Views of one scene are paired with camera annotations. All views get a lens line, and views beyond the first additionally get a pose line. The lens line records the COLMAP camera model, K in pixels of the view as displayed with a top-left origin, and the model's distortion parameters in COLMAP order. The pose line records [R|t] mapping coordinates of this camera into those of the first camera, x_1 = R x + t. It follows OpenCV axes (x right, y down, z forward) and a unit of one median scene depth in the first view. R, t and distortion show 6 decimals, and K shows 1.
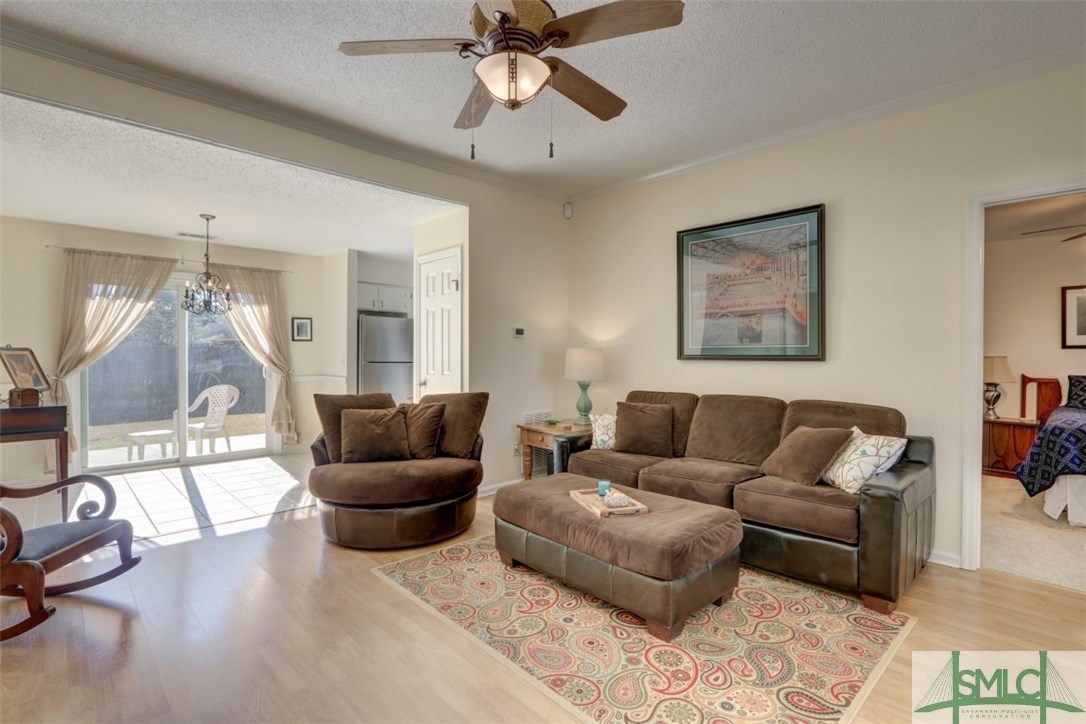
lens RADIAL K [[508.2, 0, 539.7], [0, 508.2, 354.5], [0, 0, 1]] dist [-0.015692, 0.000423]
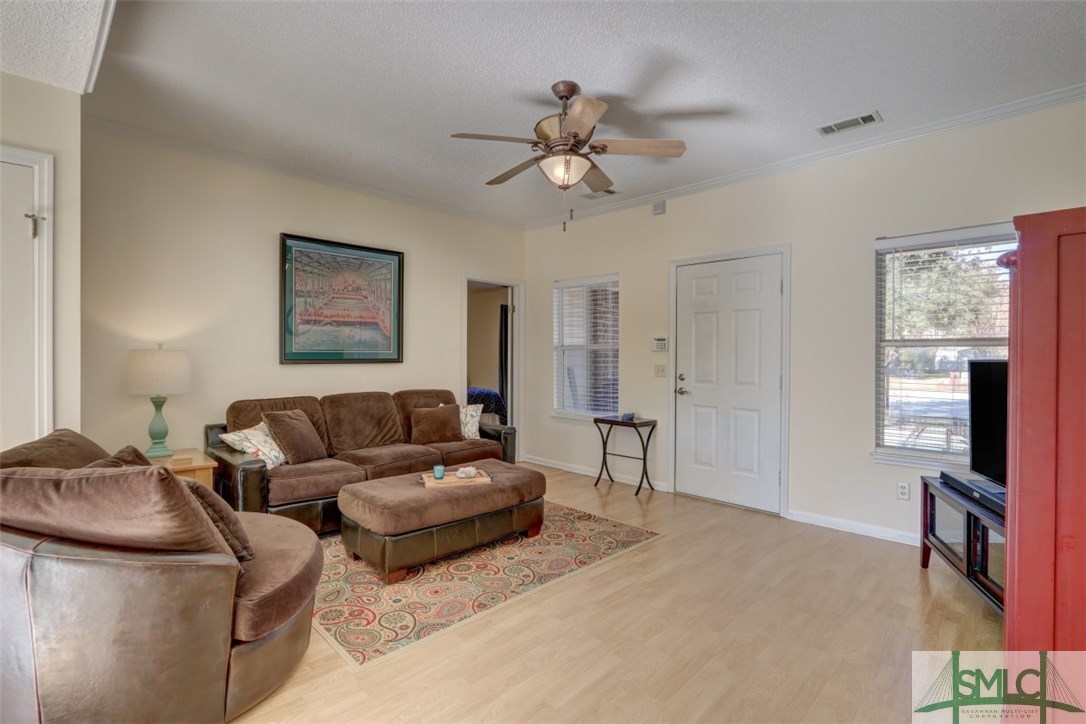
lens RADIAL K [[508.2, 0, 534.5], [0, 508.2, 361.1], [0, 0, 1]] dist [-0.015692, 0.000423]
pose [[-0.011093, -0.016463, 0.999803, -0.853802], [-0.002104, 0.999863, 0.016441, -0.015916], [-0.999936, -0.001921, -0.011126, 0.631113]]
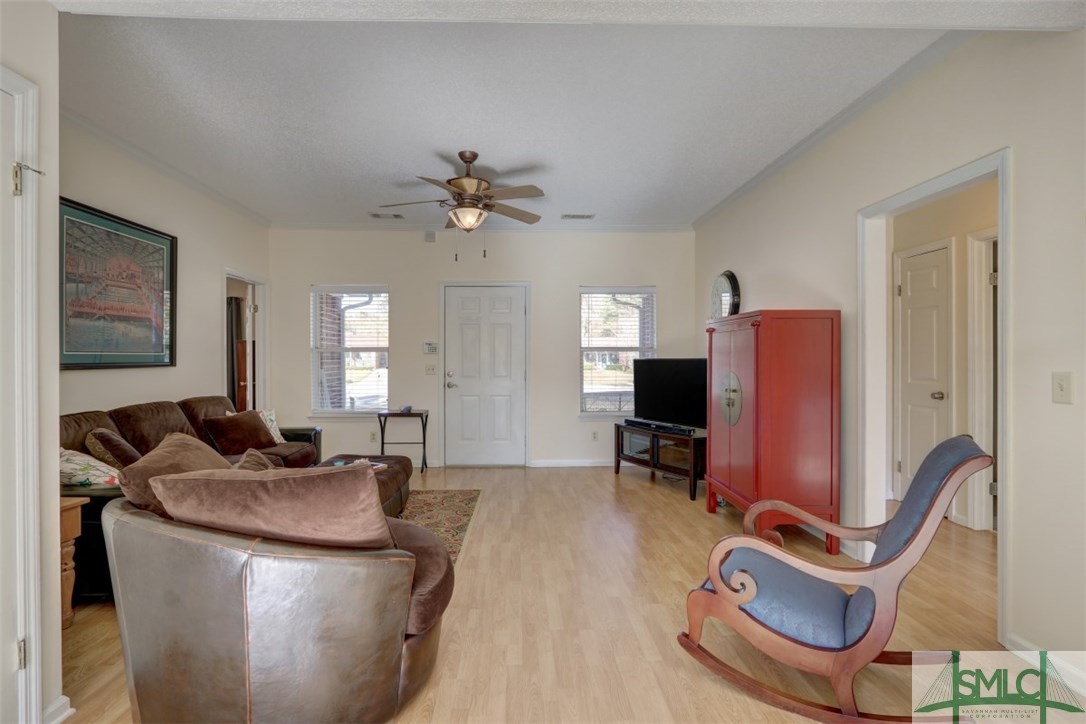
lens RADIAL K [[508.2, 0, 531.4], [0, 508.2, 361.0], [0, 0, 1]] dist [-0.015692, 0.000423]
pose [[-0.738778, -0.009370, 0.673883, -0.865363], [-0.002253, 0.999932, 0.011434, -0.015949], [-0.673945, 0.006929, -0.738749, 1.288728]]
